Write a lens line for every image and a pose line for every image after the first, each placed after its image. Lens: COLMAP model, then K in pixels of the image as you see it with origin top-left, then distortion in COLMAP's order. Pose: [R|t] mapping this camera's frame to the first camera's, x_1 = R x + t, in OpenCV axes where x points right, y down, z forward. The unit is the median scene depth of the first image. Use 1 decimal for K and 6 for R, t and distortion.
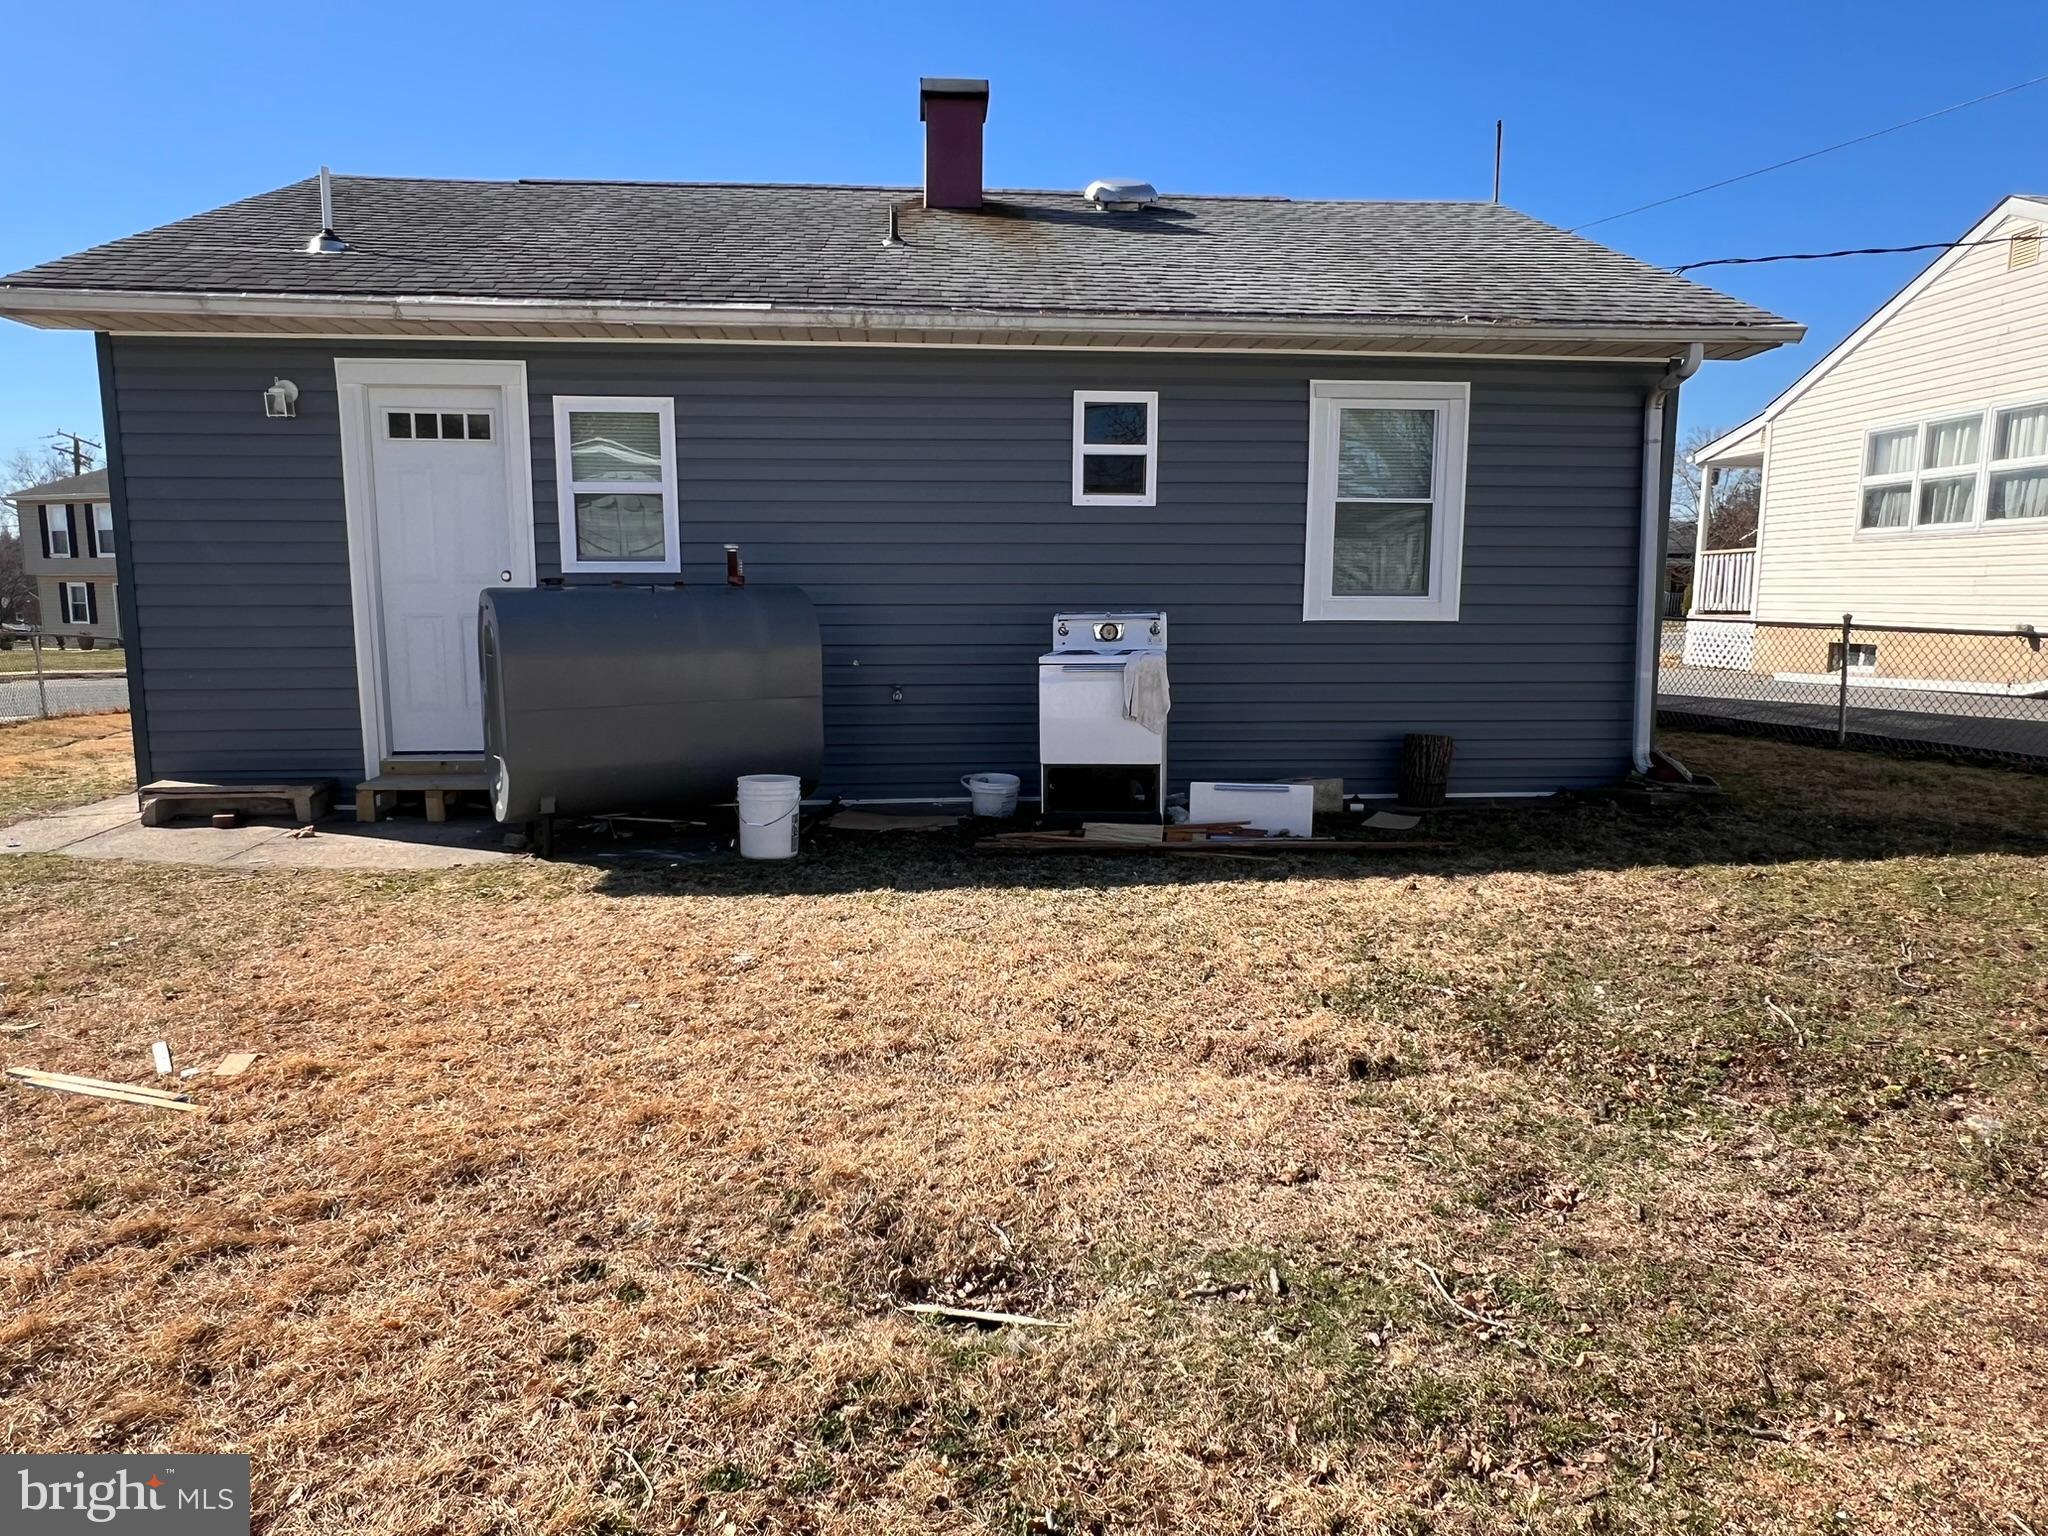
lens RADIAL K [[1289.7, 0, 1022.2], [0, 1289.7, 774.6], [0, 0, 1]] dist [0.000653, -0.002509]
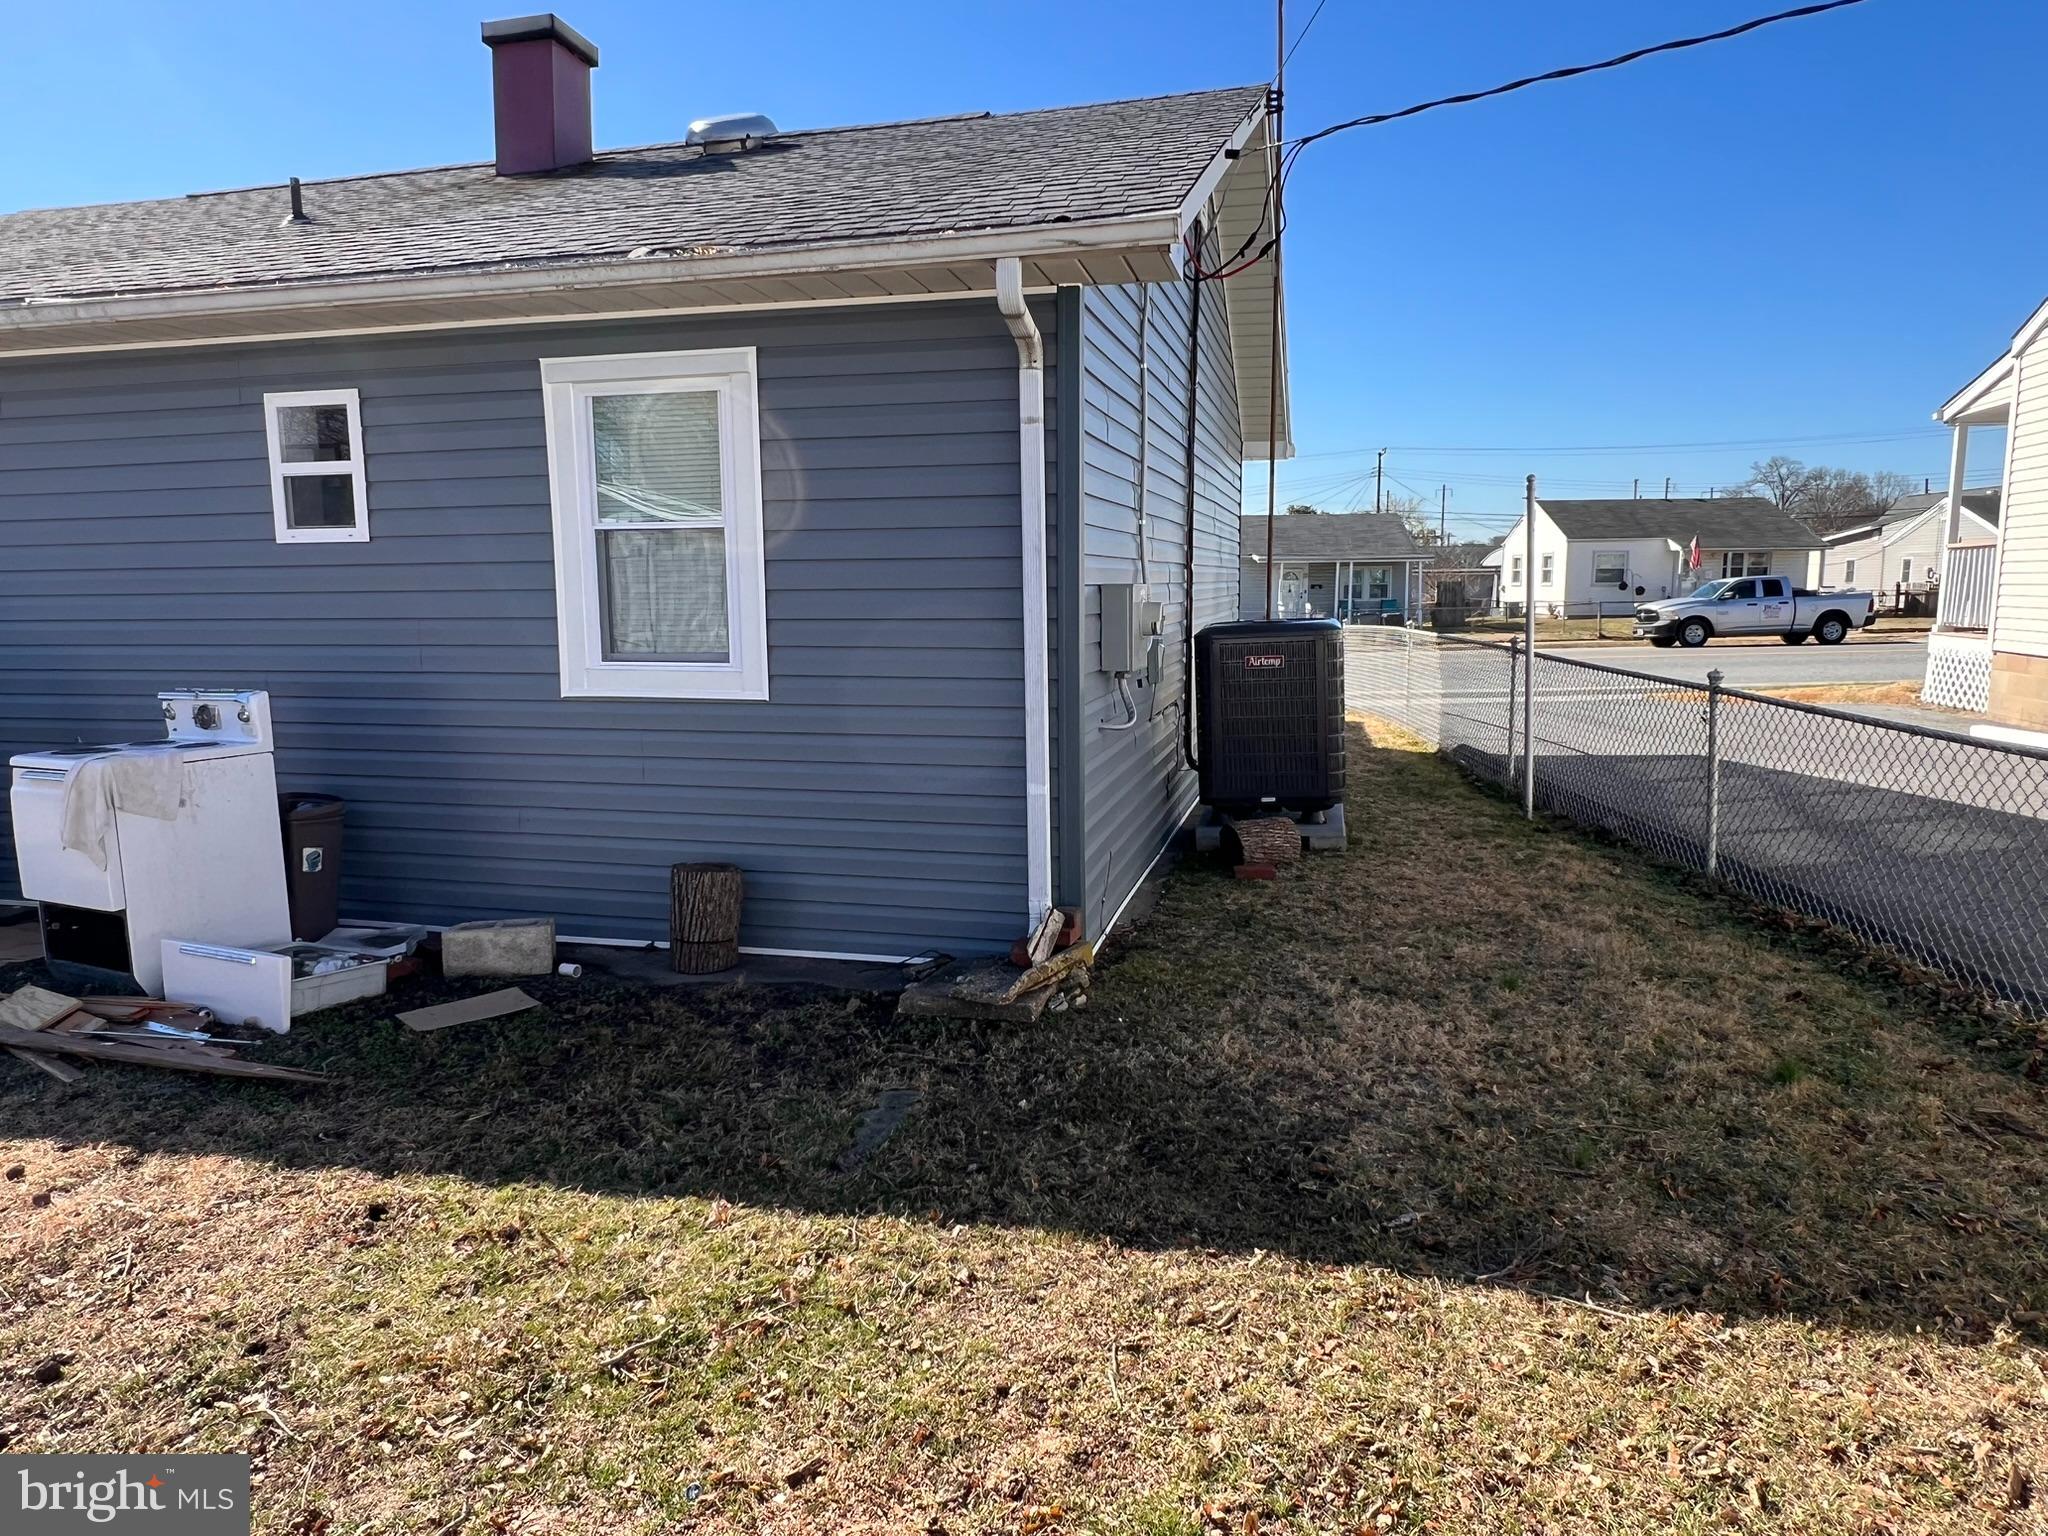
lens RADIAL K [[1289.7, 0, 1023.6], [0, 1289.7, 762.9], [0, 0, 1]] dist [0.000653, -0.002509]
pose [[0.947797, 0.034541, -0.316999, 0.704705], [-0.034576, 0.999387, 0.005518, -0.097819], [0.316995, 0.005730, 0.948410, 0.414439]]
